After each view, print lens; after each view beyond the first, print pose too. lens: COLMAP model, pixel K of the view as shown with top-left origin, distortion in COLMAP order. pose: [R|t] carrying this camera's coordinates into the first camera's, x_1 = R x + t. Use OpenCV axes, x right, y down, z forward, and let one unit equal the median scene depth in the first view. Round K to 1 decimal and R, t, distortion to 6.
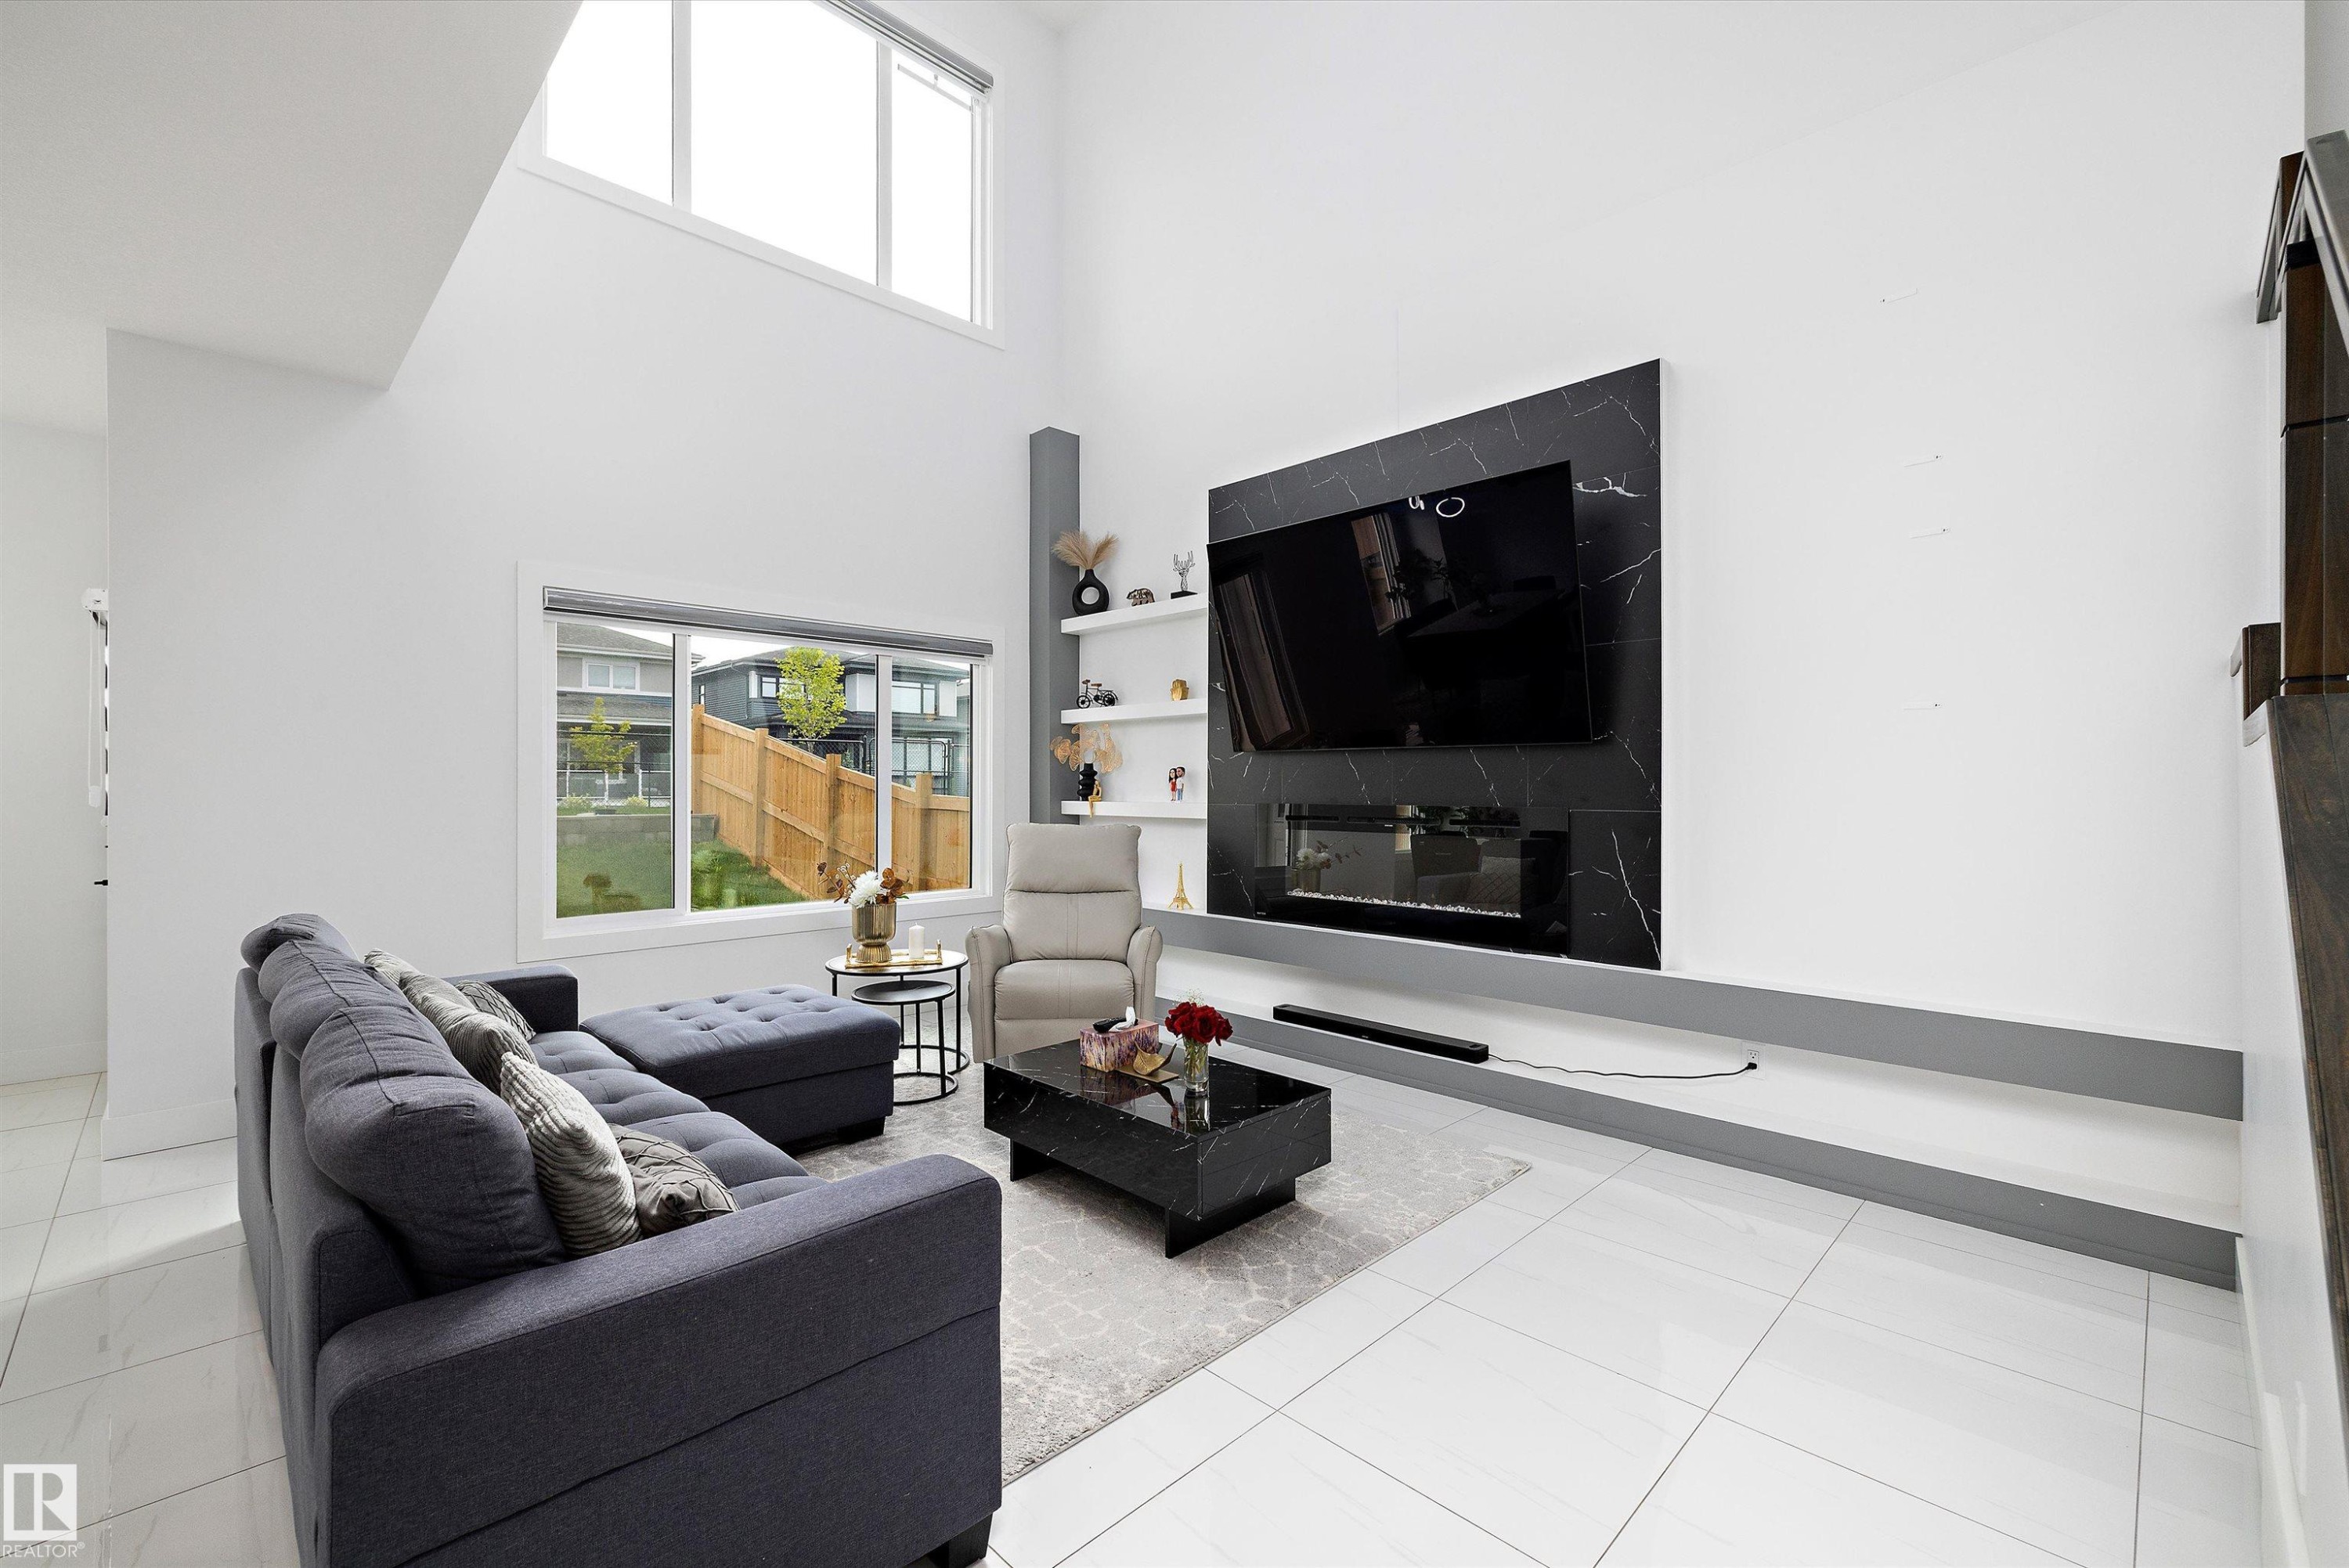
lens RADIAL K [[999.7, 0, 1180.9], [0, 999.7, 780.6], [0, 0, 1]] dist [0.000262, -0.000362]
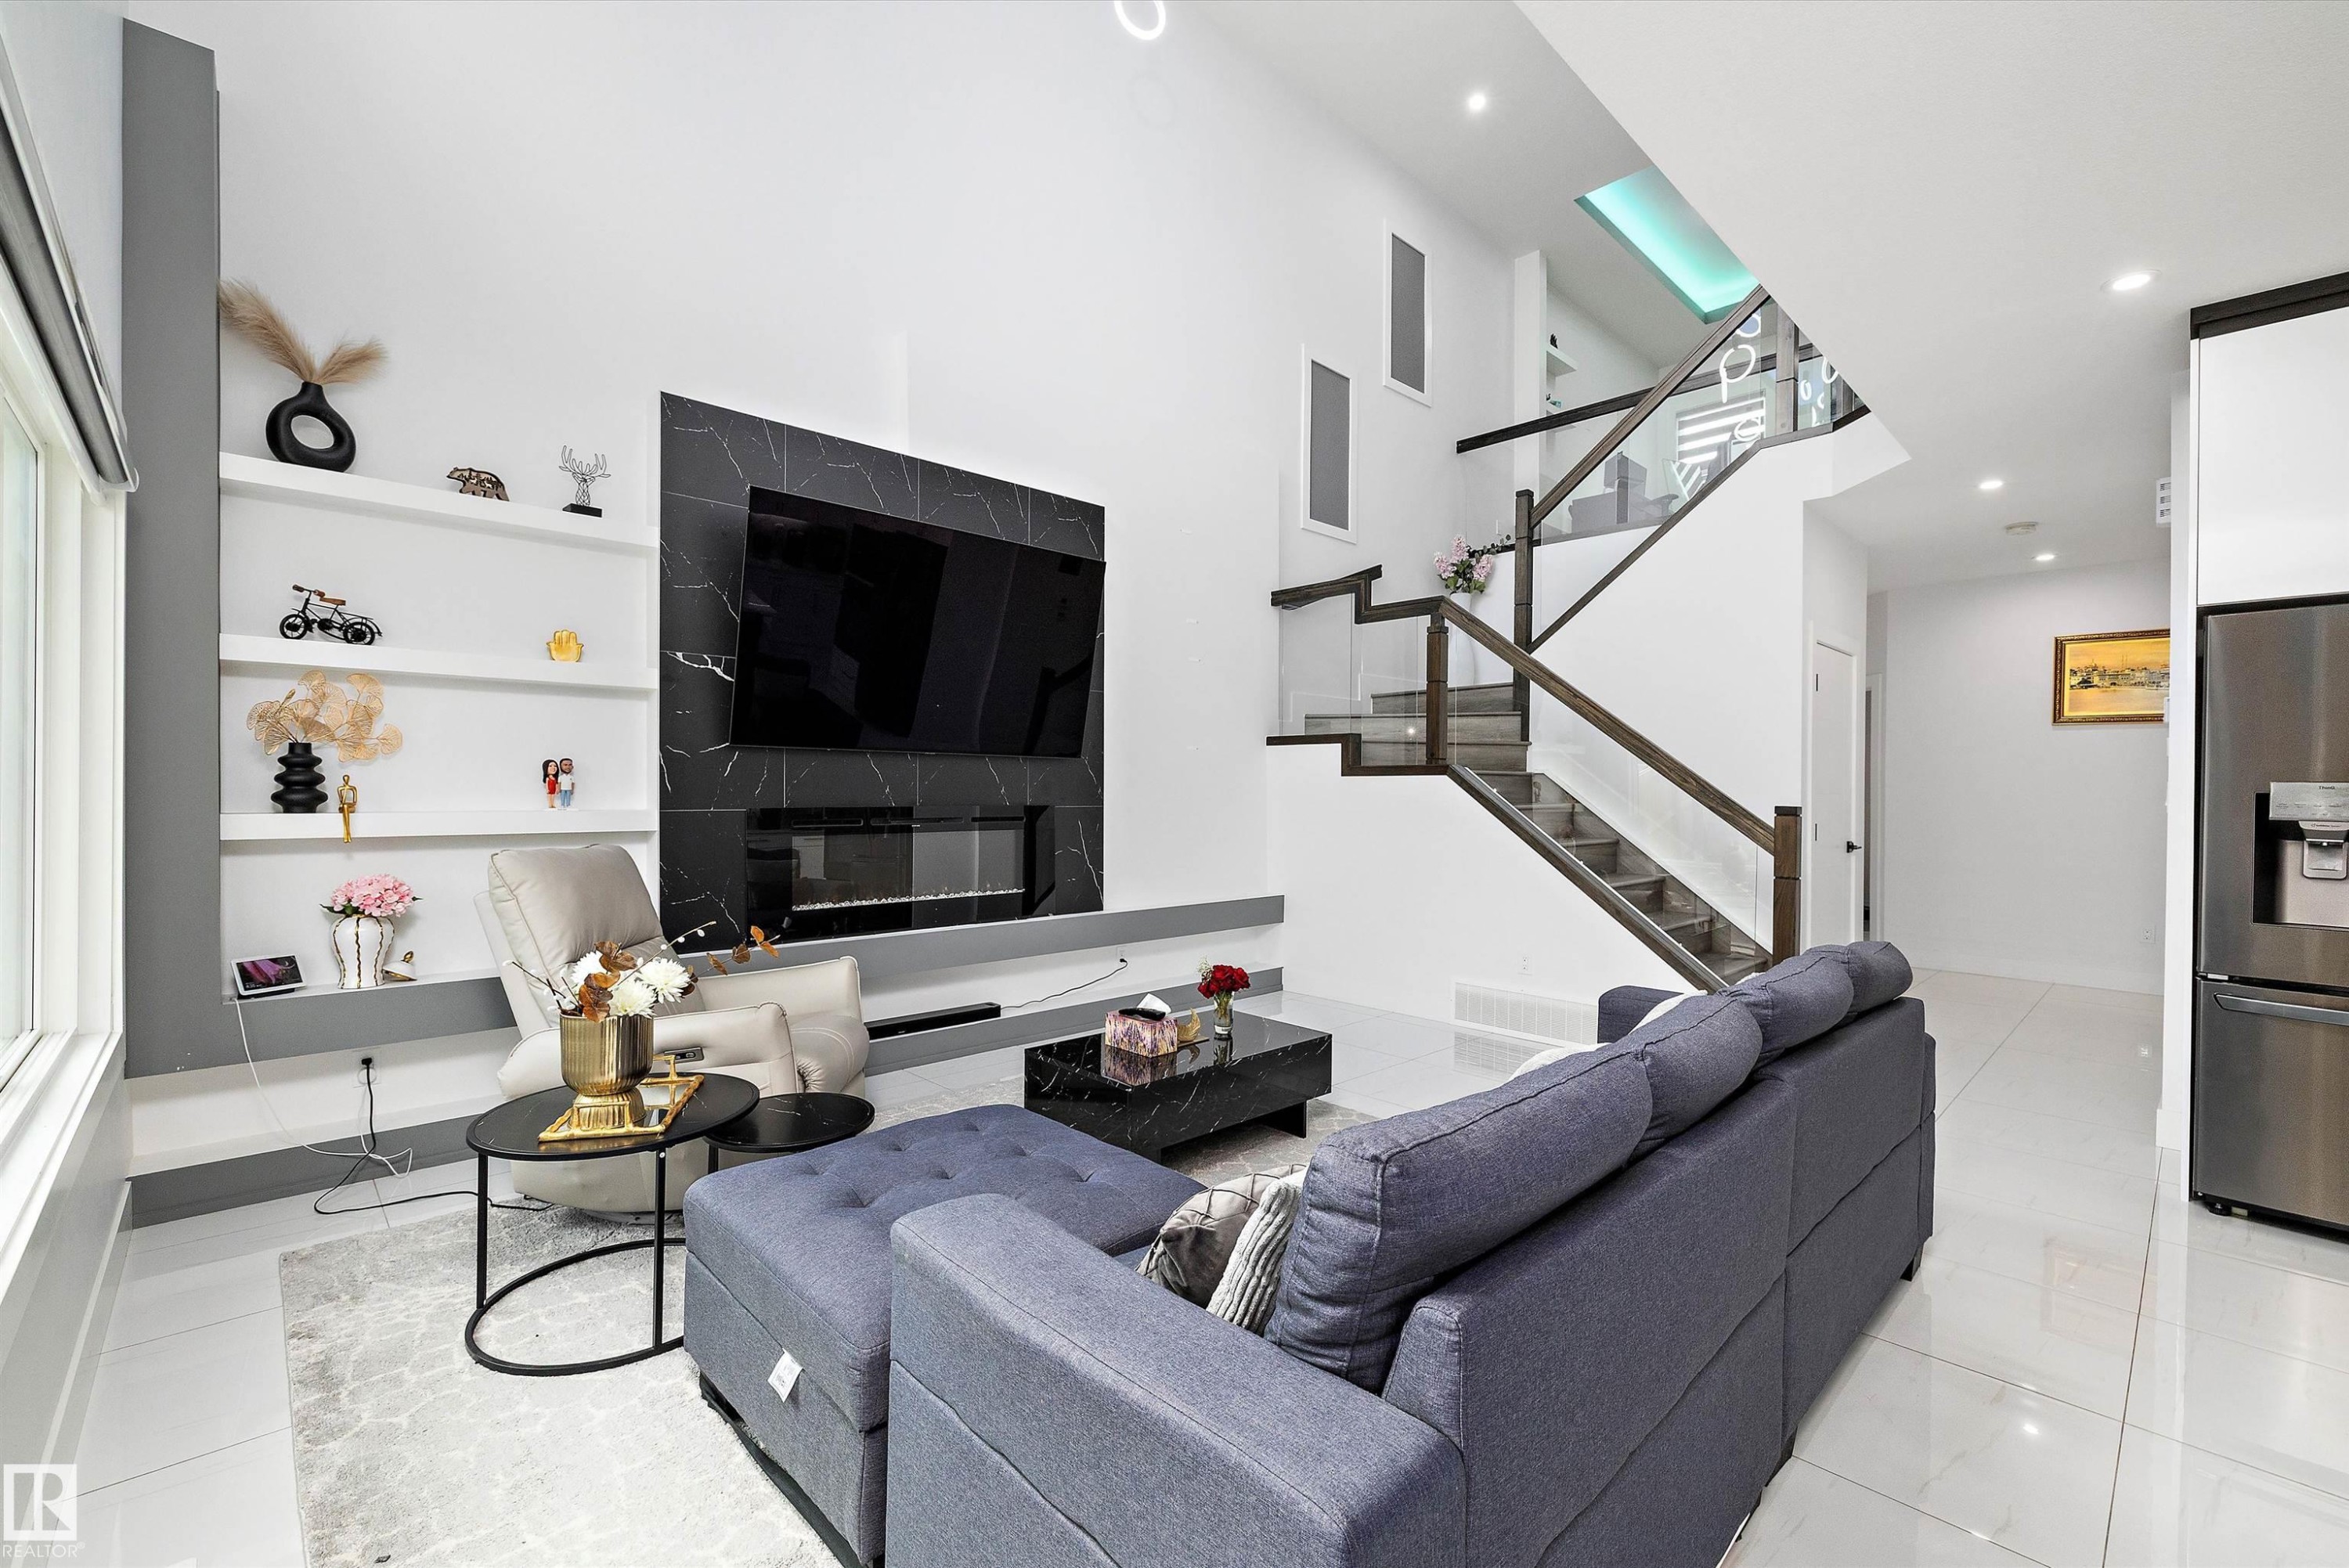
lens RADIAL K [[976.0, 0, 1166.7], [0, 976.0, 791.3], [0, 0, 1]] dist [-0.000643, -0.000067]
pose [[0.030761, -0.002162, 0.999524, -0.695823], [-0.012656, 0.999917, 0.002553, 0.002047], [-0.999447, -0.012729, 0.030731, 0.598554]]
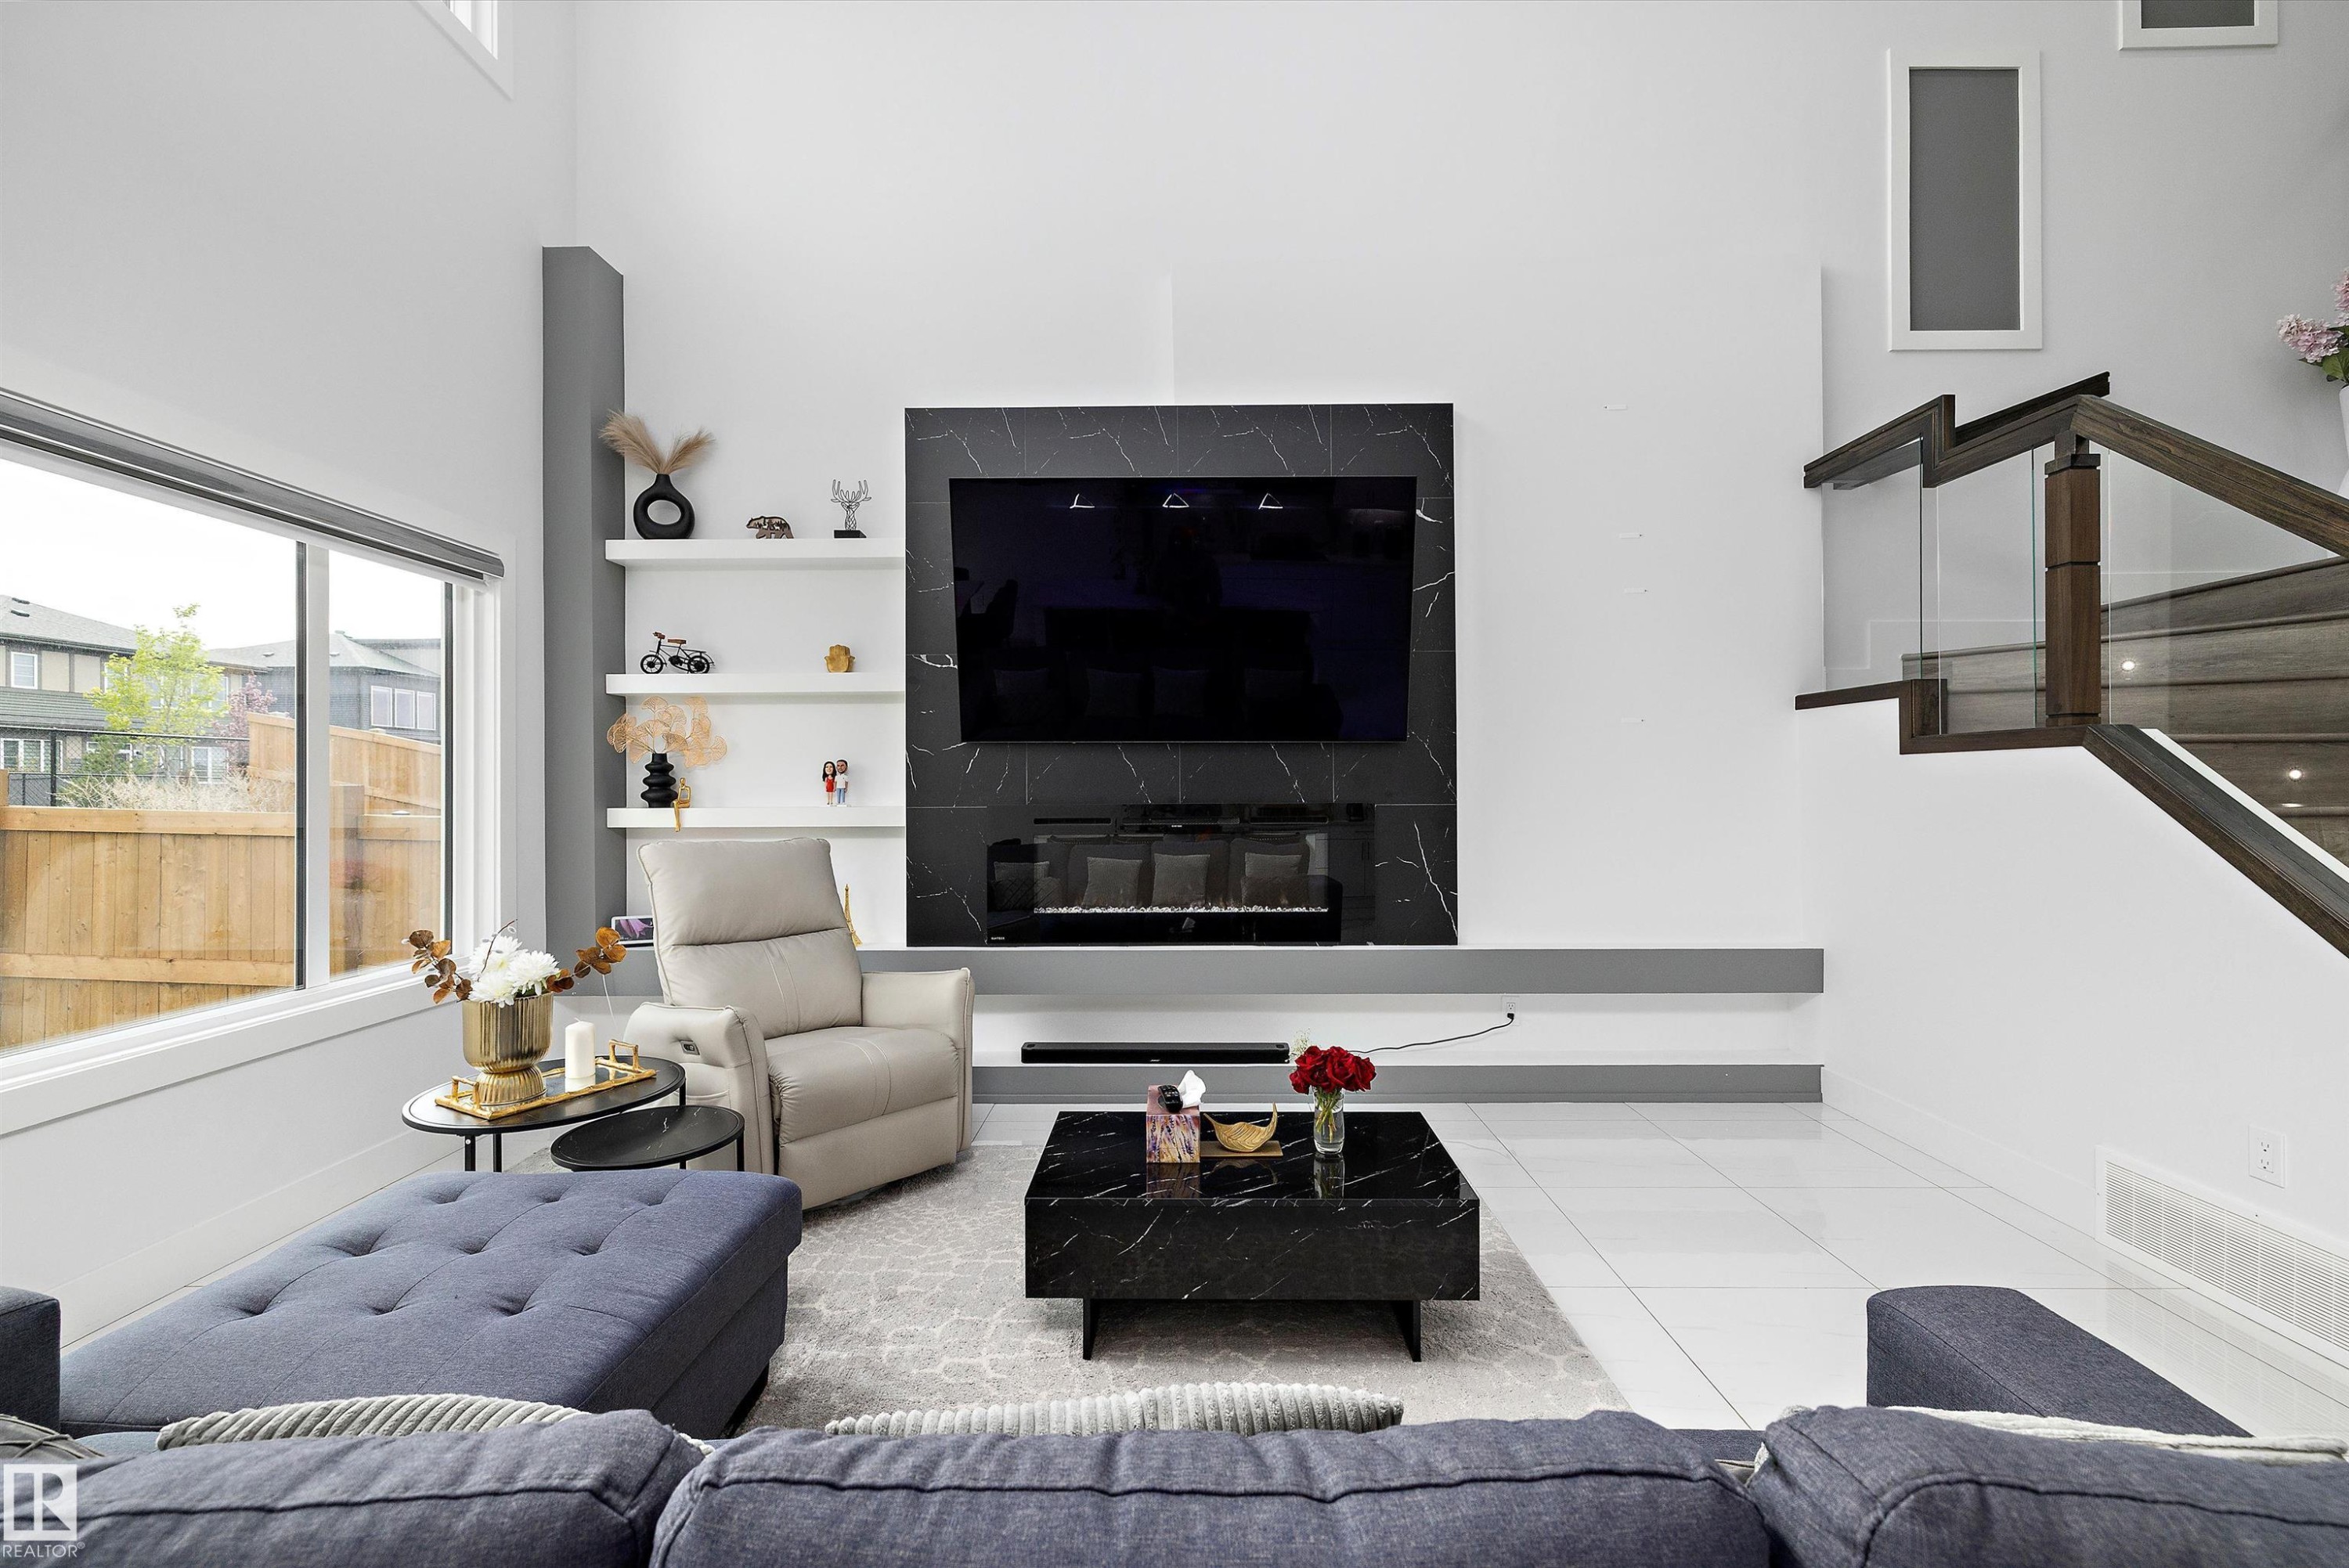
lens RADIAL K [[999.7, 0, 1180.9], [0, 999.7, 780.6], [0, 0, 1]] dist [0.000262, -0.000362]
pose [[0.710808, -0.001731, 0.703384, -0.374006], [0.000729, 0.999998, 0.001723, 0.000973], [-0.703386, -0.000712, 0.710808, 0.290109]]
